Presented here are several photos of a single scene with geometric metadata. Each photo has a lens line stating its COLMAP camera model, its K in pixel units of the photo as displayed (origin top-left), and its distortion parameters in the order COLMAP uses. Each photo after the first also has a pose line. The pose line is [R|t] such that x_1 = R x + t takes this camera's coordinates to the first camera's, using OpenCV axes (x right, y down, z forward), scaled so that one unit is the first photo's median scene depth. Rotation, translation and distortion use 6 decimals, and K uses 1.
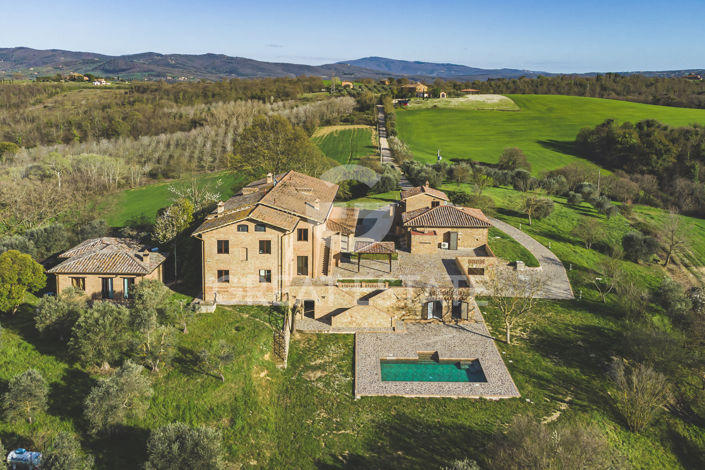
lens RADIAL K [[638.6, 0, 352.5], [0, 638.6, 235.0], [0, 0, 1]] dist [0.053914, 0.001709]
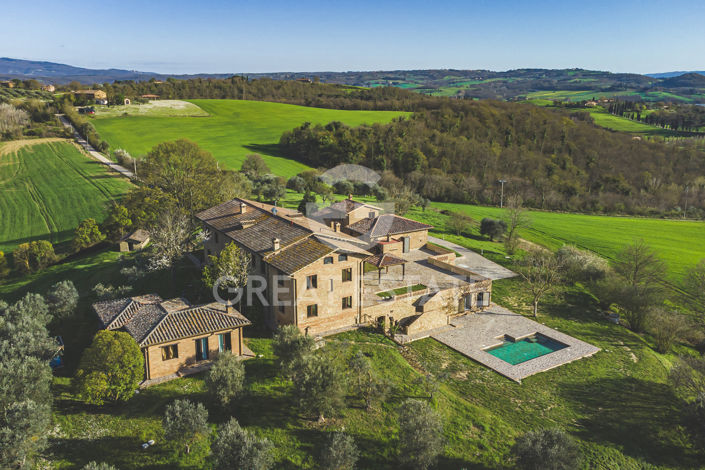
lens RADIAL K [[638.6, 0, 352.5], [0, 638.6, 235.0], [0, 0, 1]] dist [0.053914, 0.001709]
pose [[0.830564, -0.137892, 0.539582, -0.537457], [0.137404, 0.989649, 0.041405, -0.068932], [-0.539706, 0.039751, 0.840914, 0.090890]]
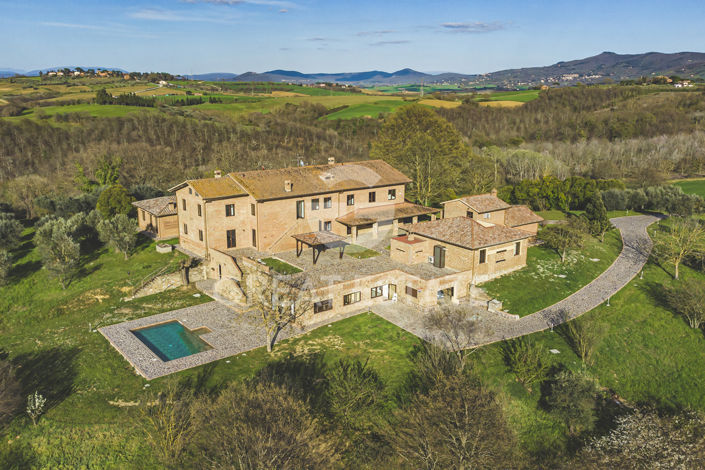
lens RADIAL K [[638.6, 0, 352.5], [0, 638.6, 235.0], [0, 0, 1]] dist [0.053914, 0.001709]
pose [[0.611700, 0.186771, -0.768726, 0.732324], [-0.192079, 0.977717, 0.084705, -0.068274], [0.767417, 0.095842, 0.633945, 0.373627]]
